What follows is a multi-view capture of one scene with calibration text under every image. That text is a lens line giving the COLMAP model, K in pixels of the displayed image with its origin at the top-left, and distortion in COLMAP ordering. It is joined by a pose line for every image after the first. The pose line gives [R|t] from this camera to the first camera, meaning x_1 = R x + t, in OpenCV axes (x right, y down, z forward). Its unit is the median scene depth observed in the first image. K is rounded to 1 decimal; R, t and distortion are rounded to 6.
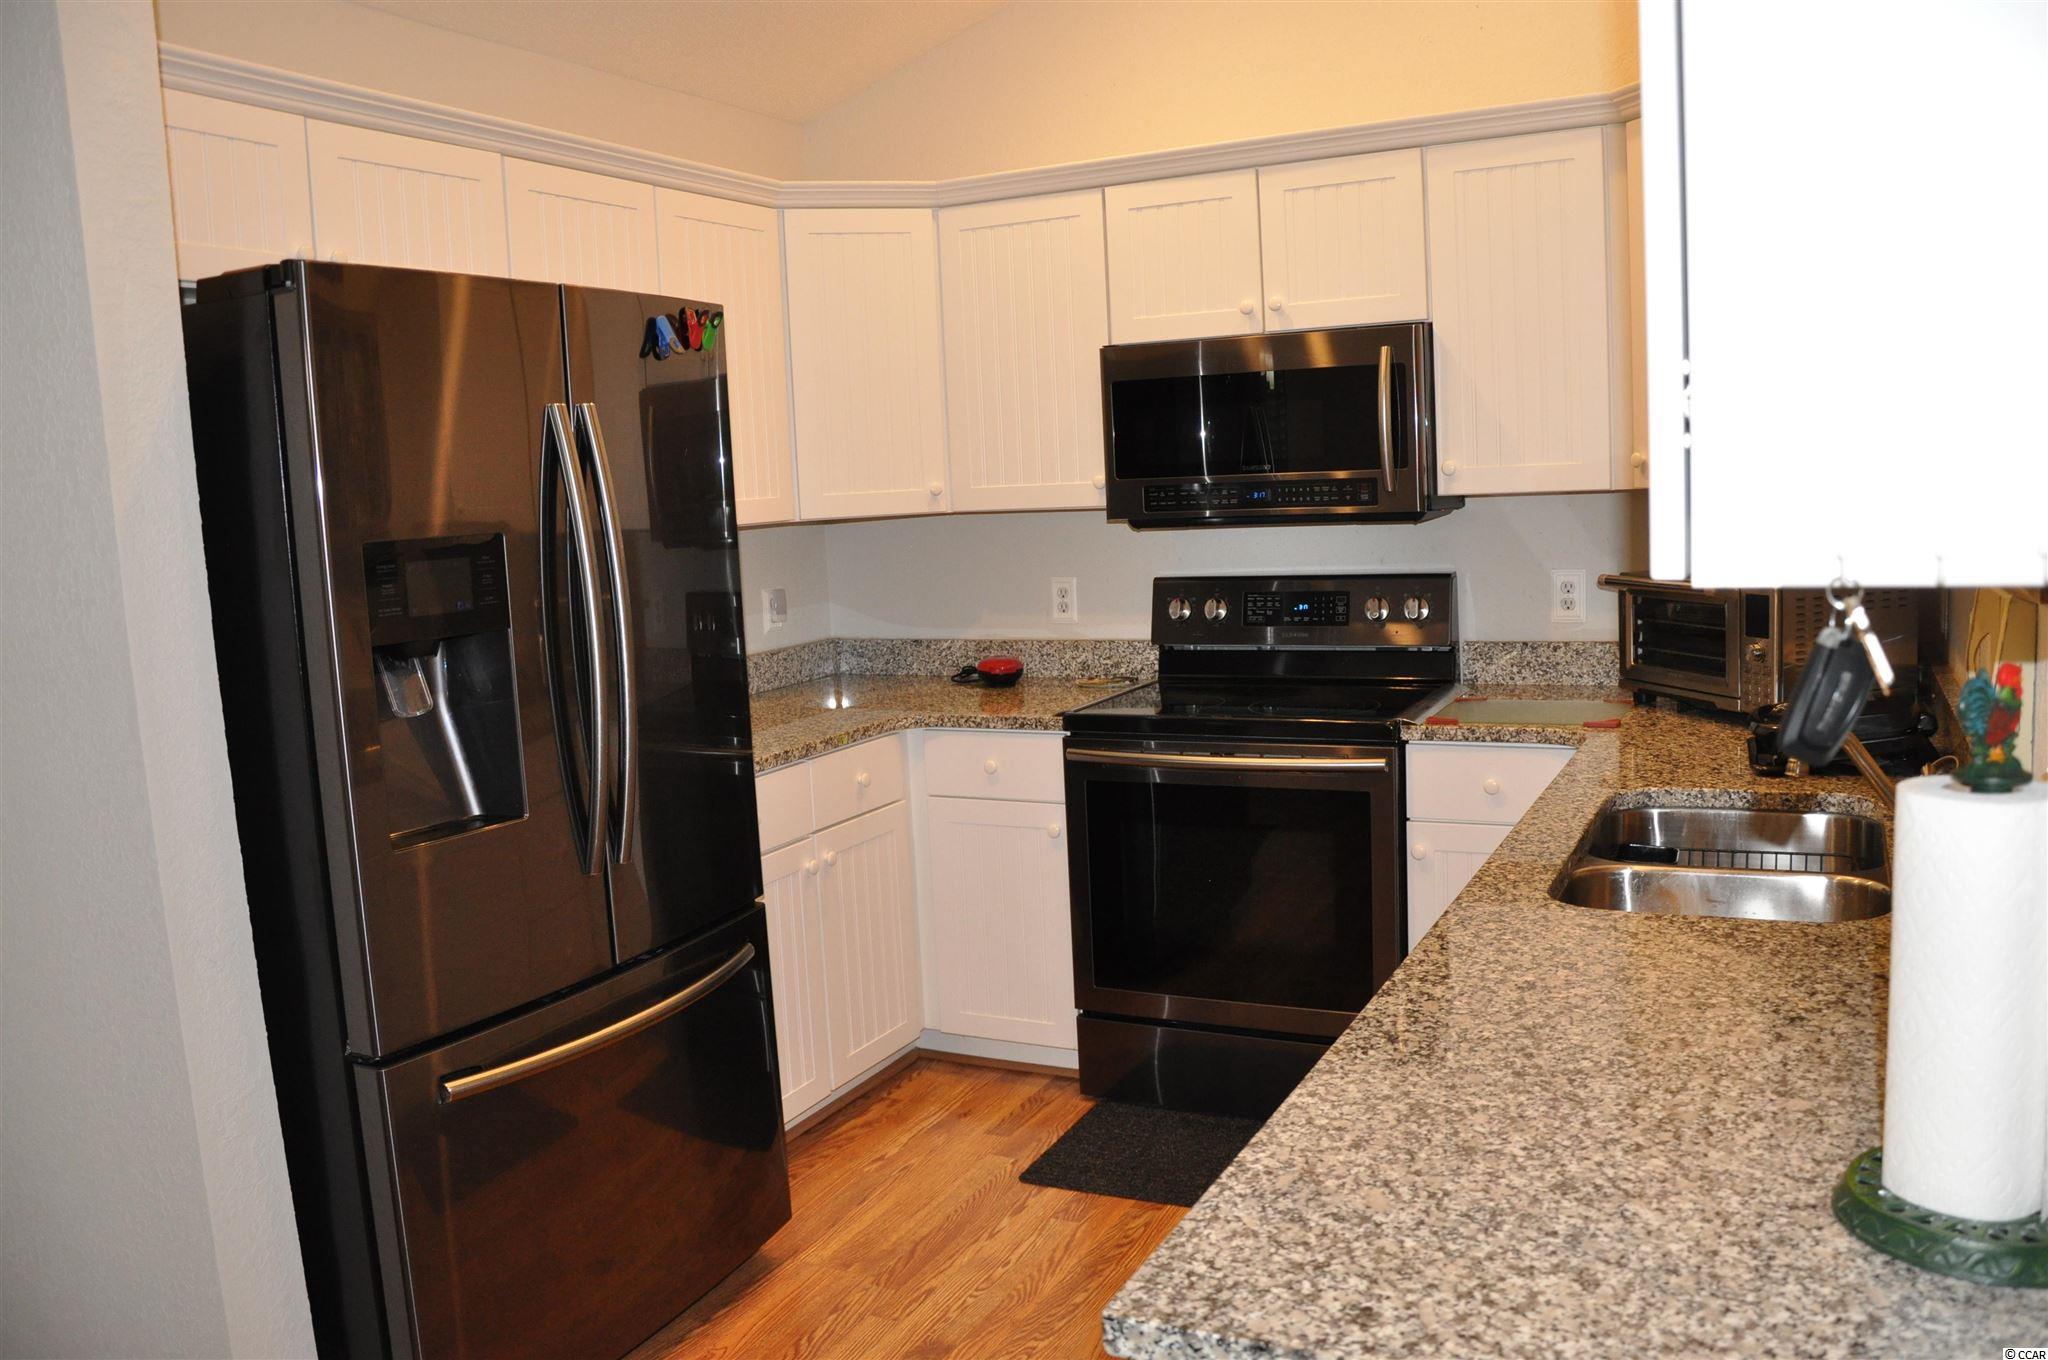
lens RADIAL K [[1614.8, 0, 1035.7], [0, 1614.8, 679.5], [0, 0, 1]] dist [-0.160157, 0.134879]
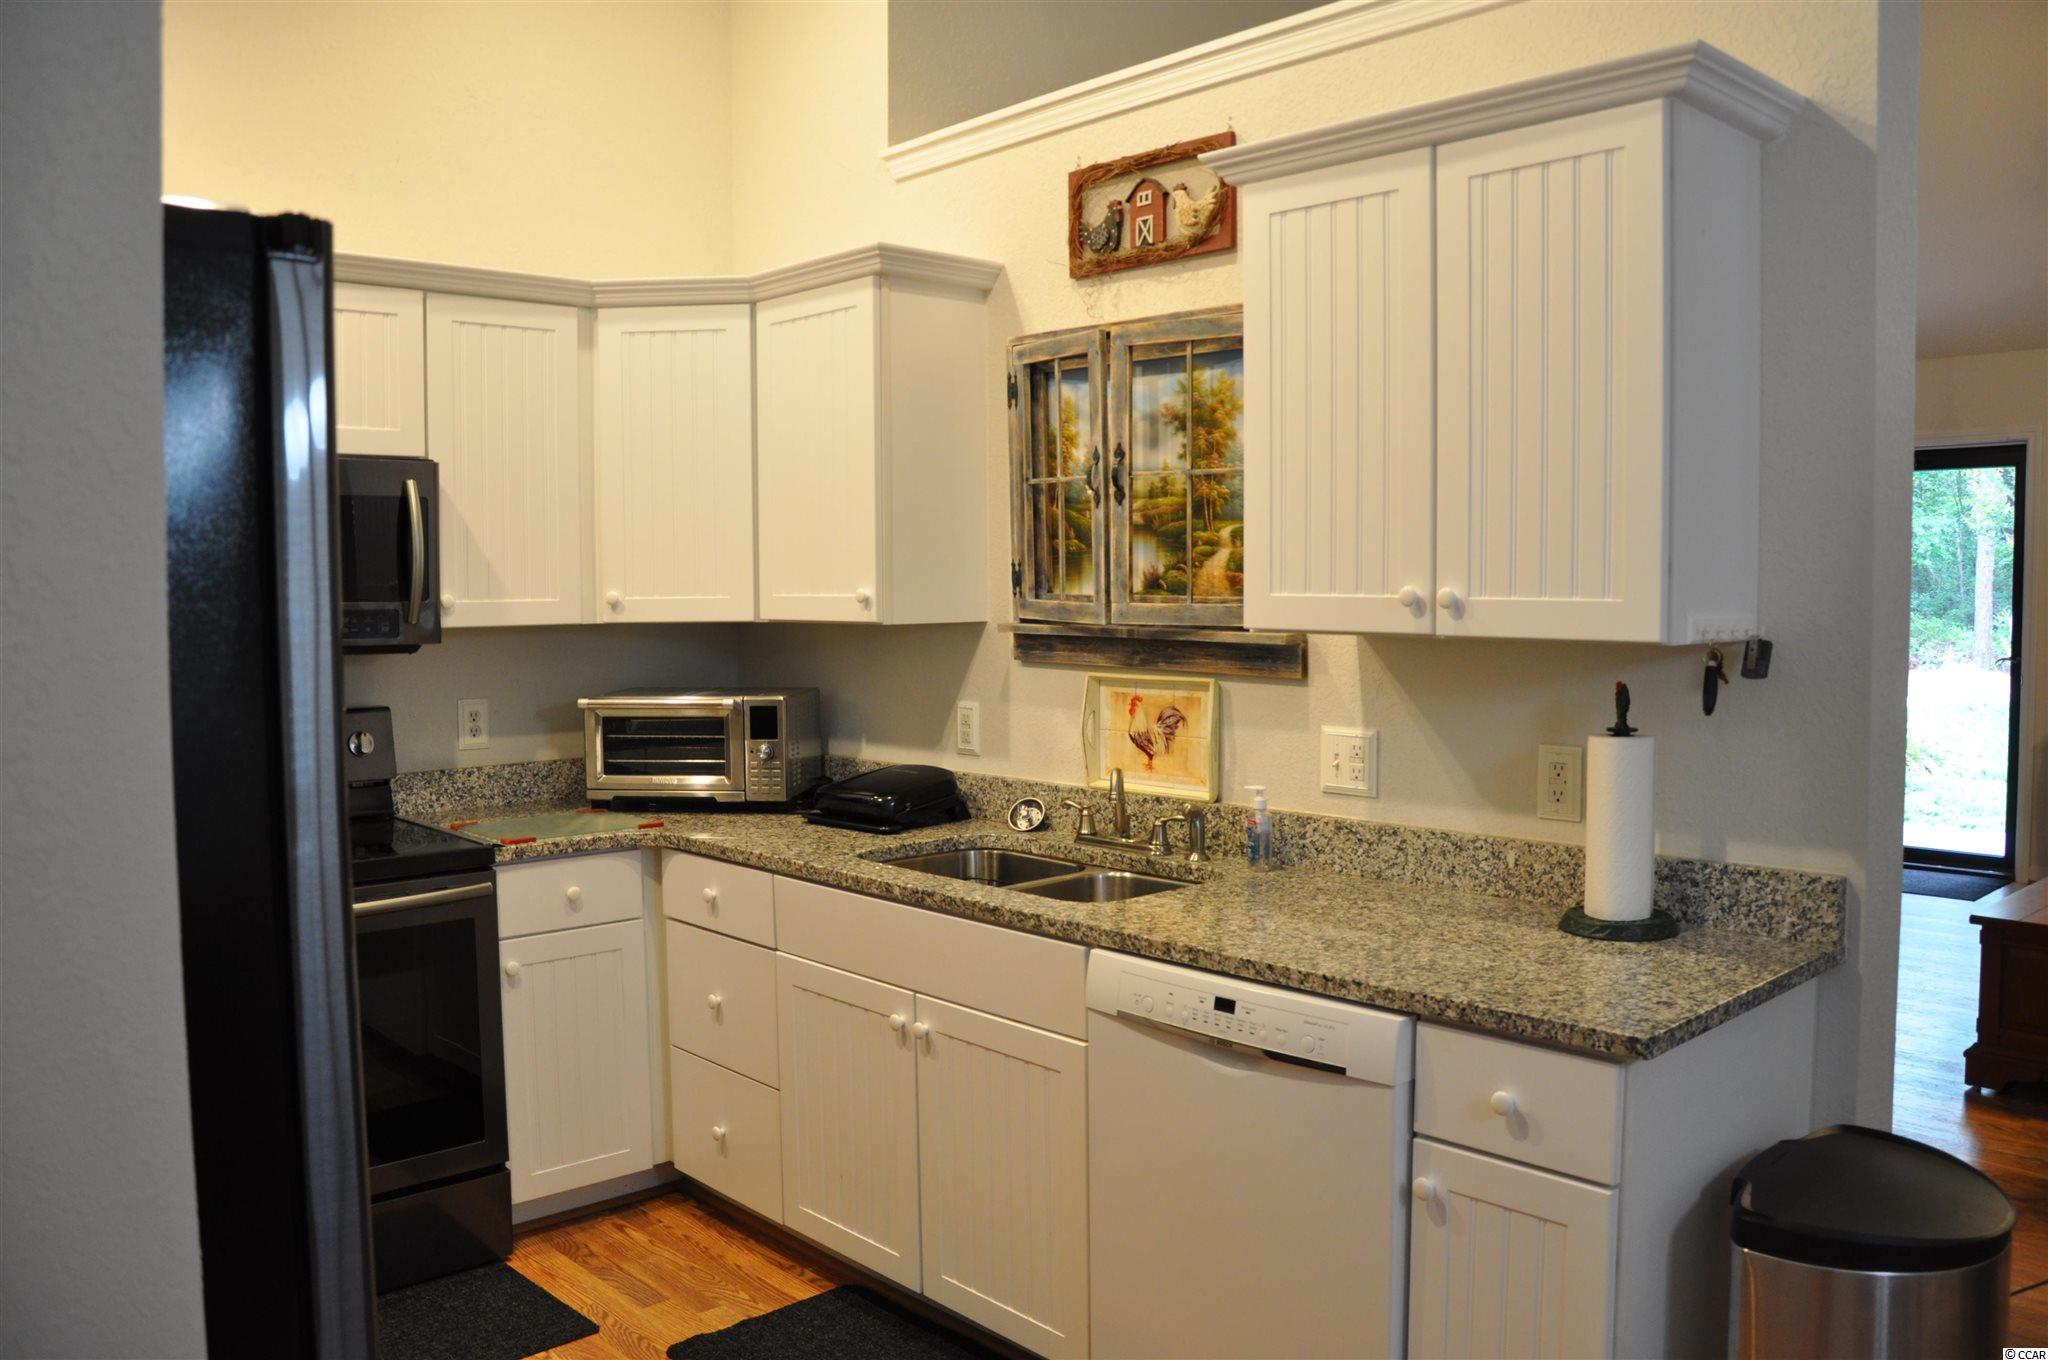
lens RADIAL K [[1614.8, 0, 1035.7], [0, 1614.8, 679.5], [0, 0, 1]] dist [-0.160157, 0.134879]
pose [[0.354942, -0.010356, 0.934831, -0.557708], [0.108301, 0.993662, -0.030112, -0.009838], [-0.928594, 0.111931, 0.353814, 0.282608]]
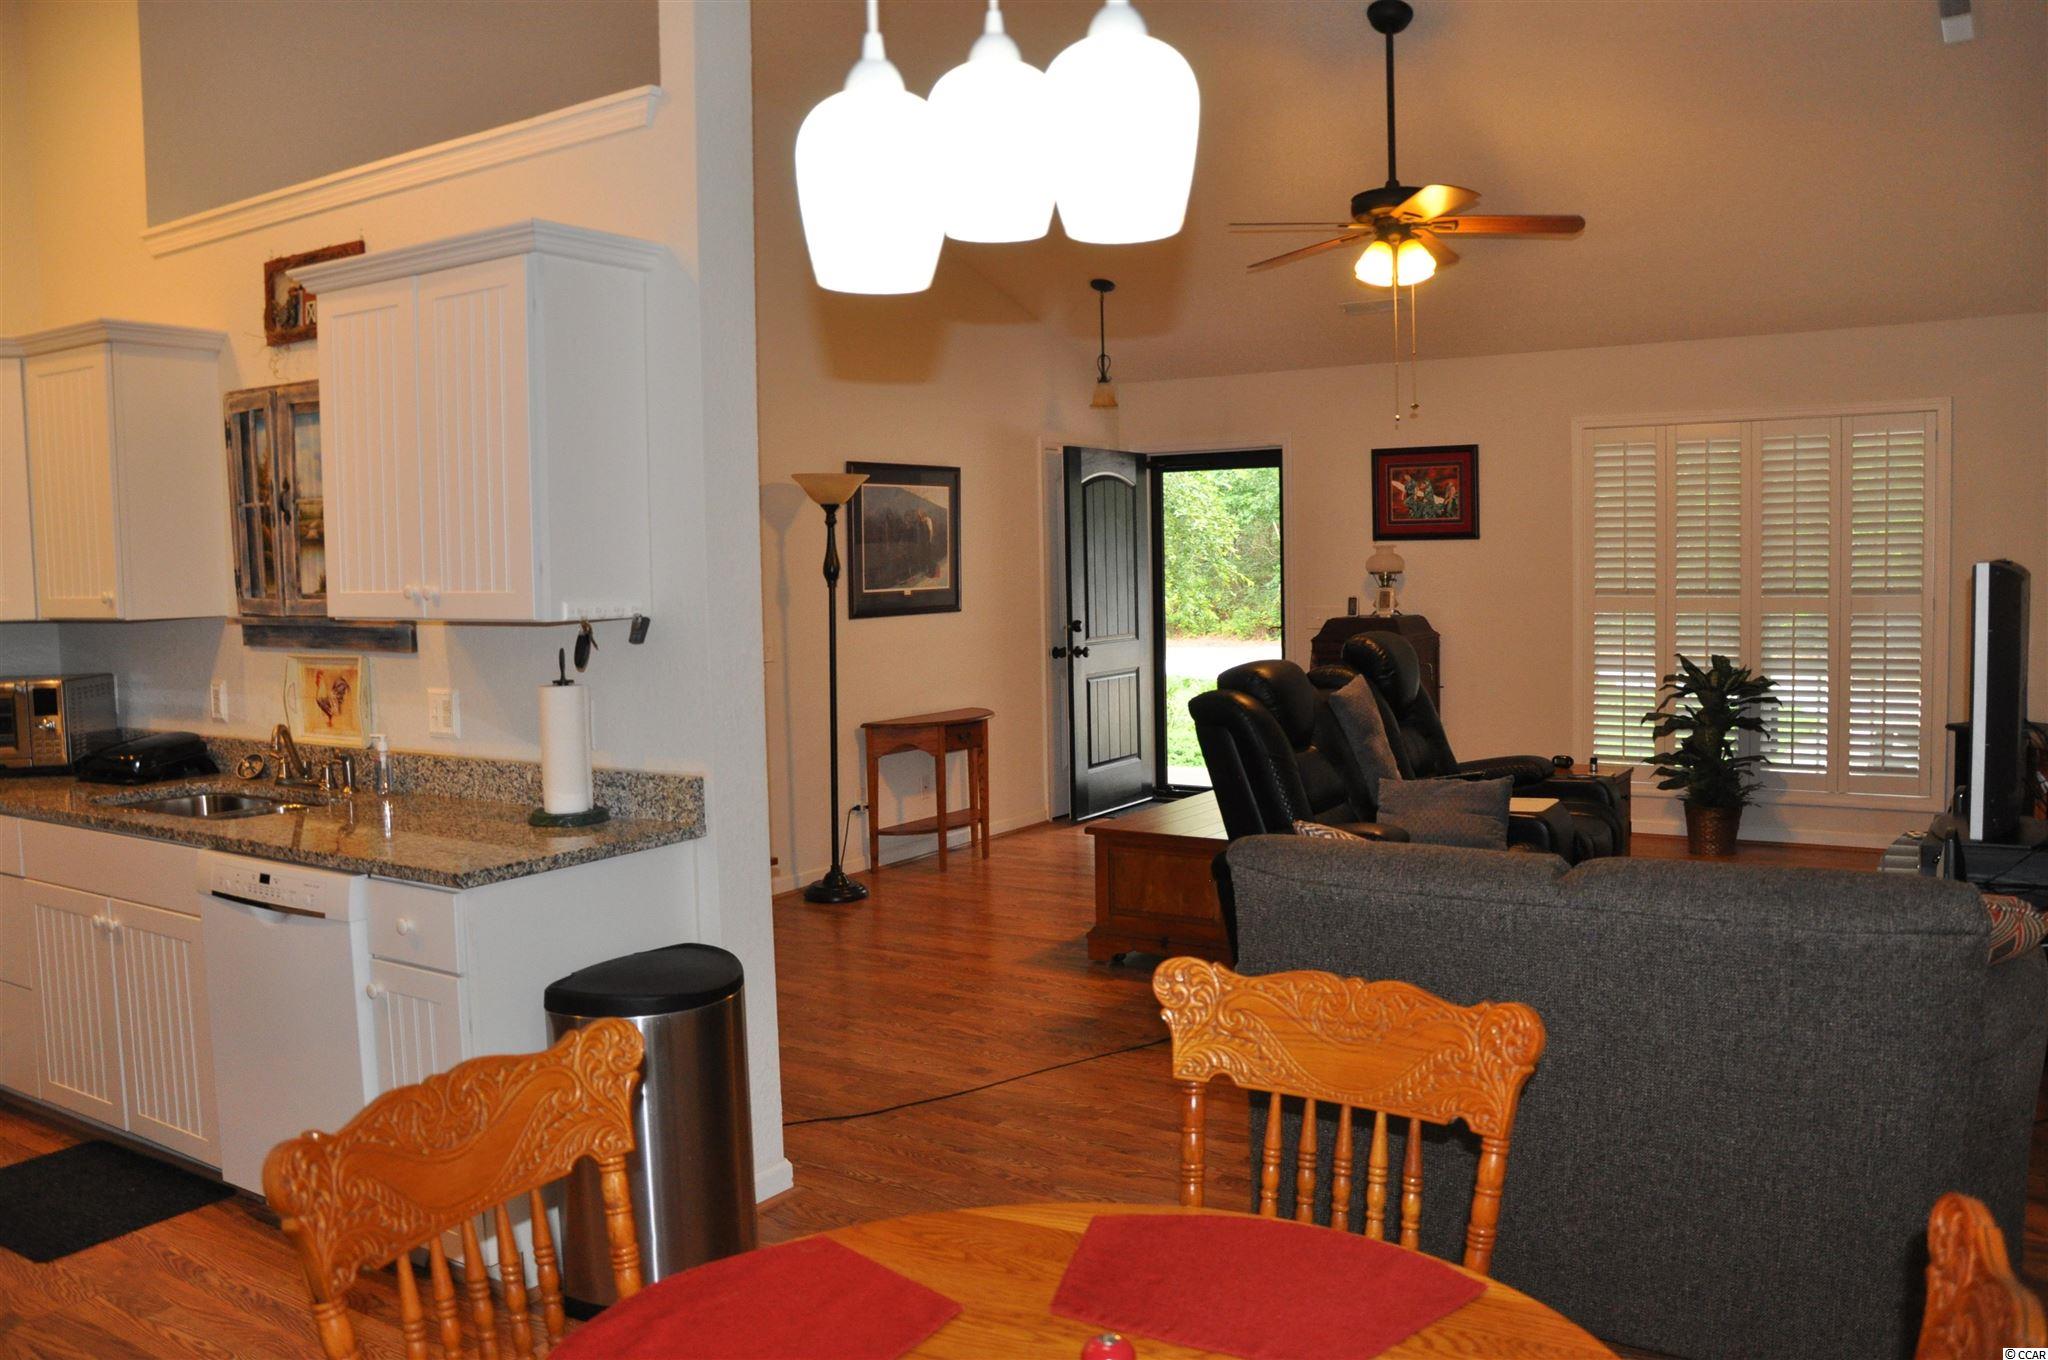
lens RADIAL K [[1614.8, 0, 1035.7], [0, 1614.8, 679.5], [0, 0, 1]] dist [-0.160157, 0.134879]
pose [[0.122660, -0.025194, 0.992129, -0.777982], [0.138292, 0.990359, 0.008052, 0.051274], [-0.982766, 0.136215, 0.124962, -0.128080]]
